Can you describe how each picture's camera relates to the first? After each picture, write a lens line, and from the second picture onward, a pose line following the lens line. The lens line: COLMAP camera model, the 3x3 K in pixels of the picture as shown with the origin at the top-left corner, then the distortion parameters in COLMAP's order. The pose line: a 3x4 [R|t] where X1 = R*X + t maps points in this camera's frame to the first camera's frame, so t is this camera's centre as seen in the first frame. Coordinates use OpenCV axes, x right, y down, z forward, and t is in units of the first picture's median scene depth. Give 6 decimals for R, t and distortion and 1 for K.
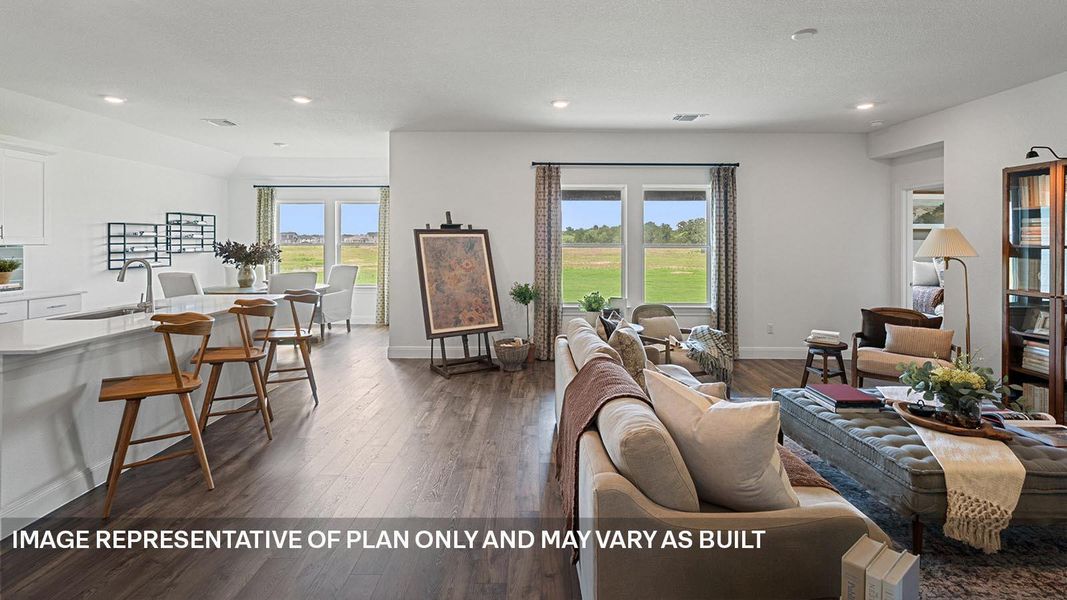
lens RADIAL K [[494.2, 0, 537.4], [0, 494.2, 237.2], [0, 0, 1]] dist [-0.004186, 0.001582]
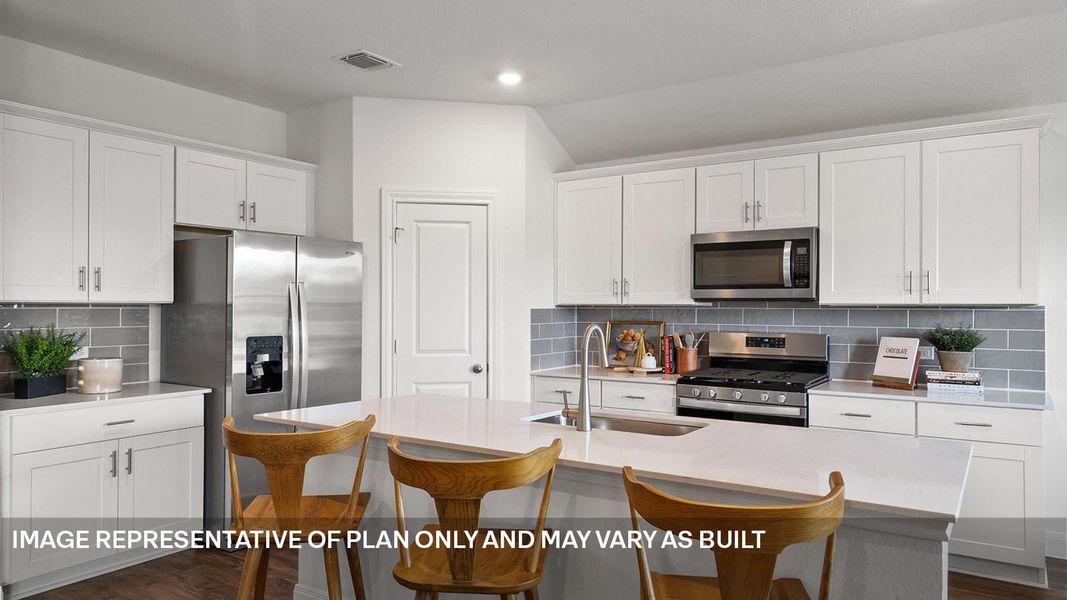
lens RADIAL K [[713.8, 0, 531.3], [0, 713.8, 302.0], [0, 0, 1]] dist [0.000224, 0.009481]
pose [[-0.562193, -0.010157, -0.826943, -0.089042], [0.003989, 0.999880, -0.014993, 0.019760], [0.826996, -0.011727, -0.562085, 0.890175]]
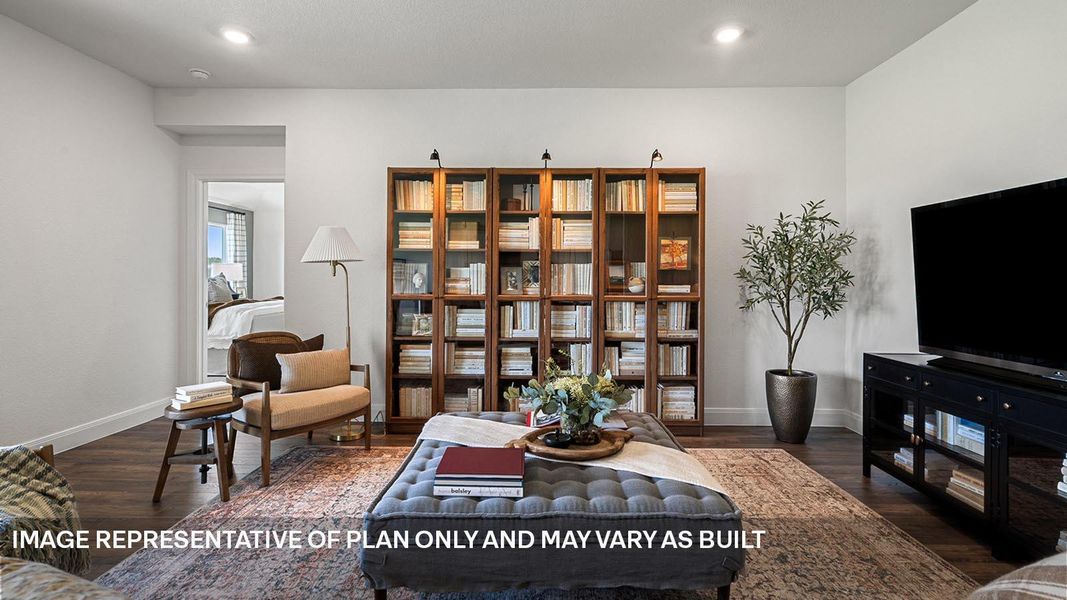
lens RADIAL K [[494.2, 0, 533.3], [0, 494.2, 272.2], [0, 0, 1]] dist [-0.004186, 0.001582]
pose [[0.031115, 0.004924, 0.999504, 0.004363], [-0.013211, 0.999903, -0.004515, 0.044505], [-0.999428, -0.013064, 0.031177, 0.490543]]
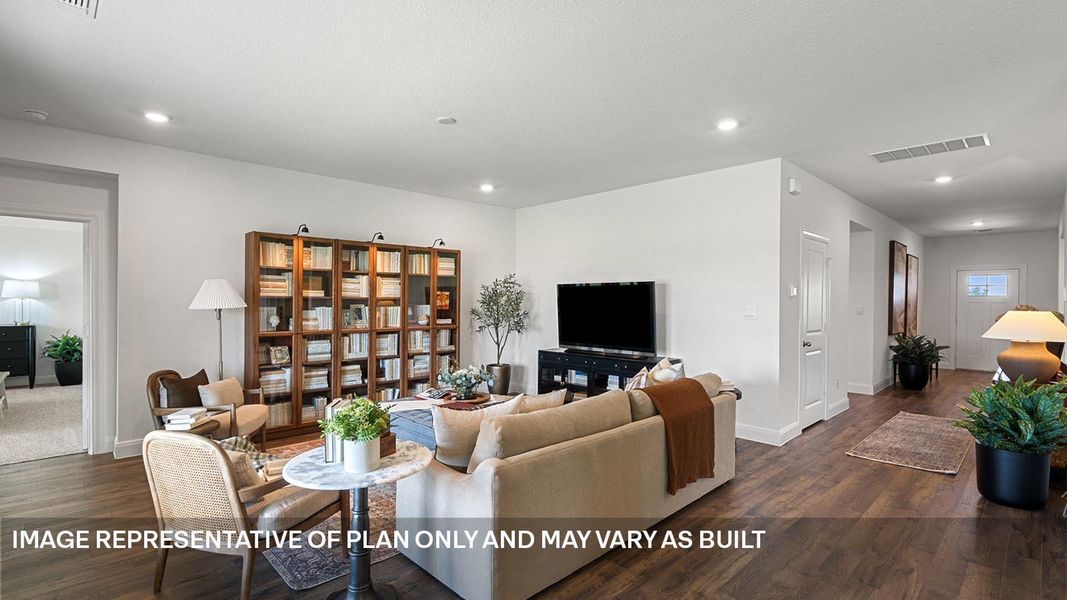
lens RADIAL K [[494.2, 0, 528.2], [0, 494.2, 302.6], [0, 0, 1]] dist [-0.004186, 0.001582]
pose [[-0.683246, -0.011845, 0.730092, -0.264044], [-0.015599, 0.999877, 0.001624, 0.014206], [-0.730022, -0.010280, -0.683347, 0.945123]]
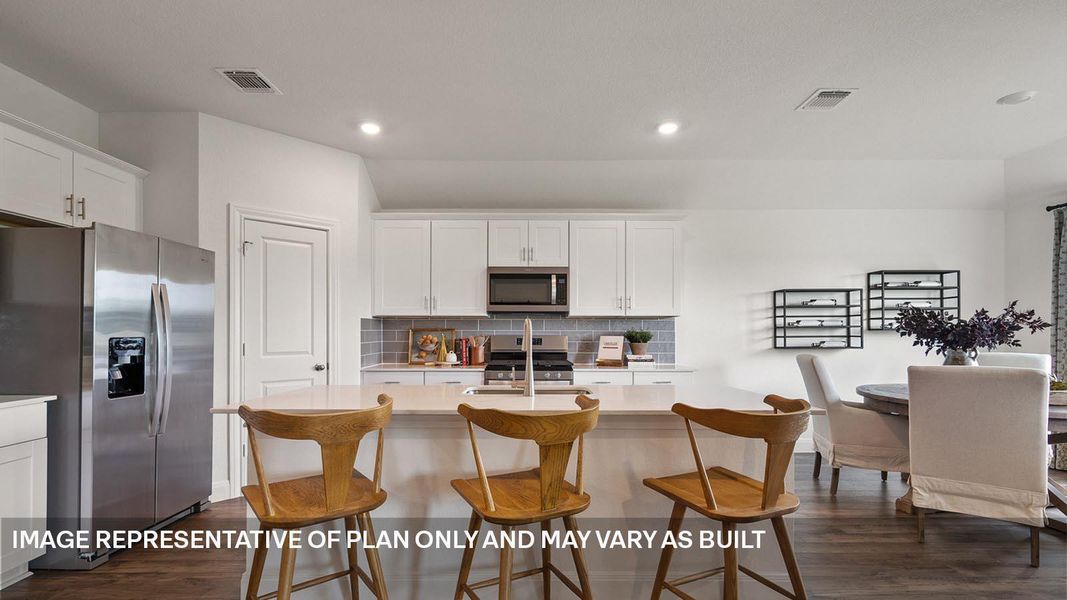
lens RADIAL K [[494.2, 0, 532.0], [0, 494.2, 329.9], [0, 0, 1]] dist [-0.004186, 0.001582]
pose [[0.000057, -0.009408, -0.999956, -0.055975], [0.008262, 0.999922, -0.009408, 0.043041], [0.999966, -0.008261, 0.000135, 0.652870]]
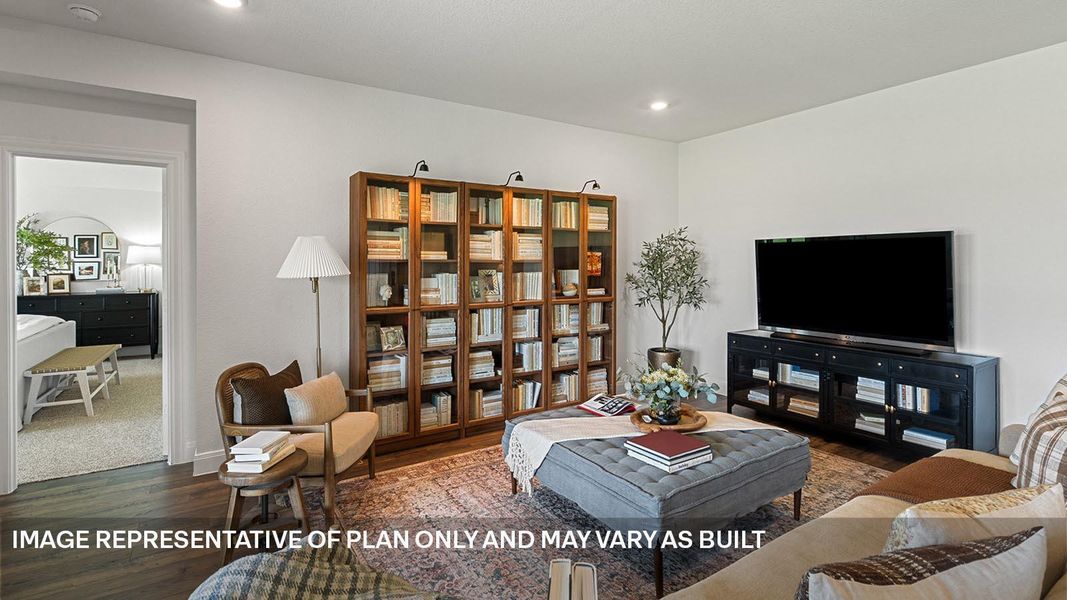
lens RADIAL K [[494.2, 0, 522.0], [0, 494.2, 265.2], [0, 0, 1]] dist [-0.004186, 0.001582]
pose [[-0.518494, -0.007505, 0.855048, 0.032737], [-0.009155, 0.999953, 0.003225, 0.015168], [-0.855032, -0.006156, -0.518538, 0.859395]]
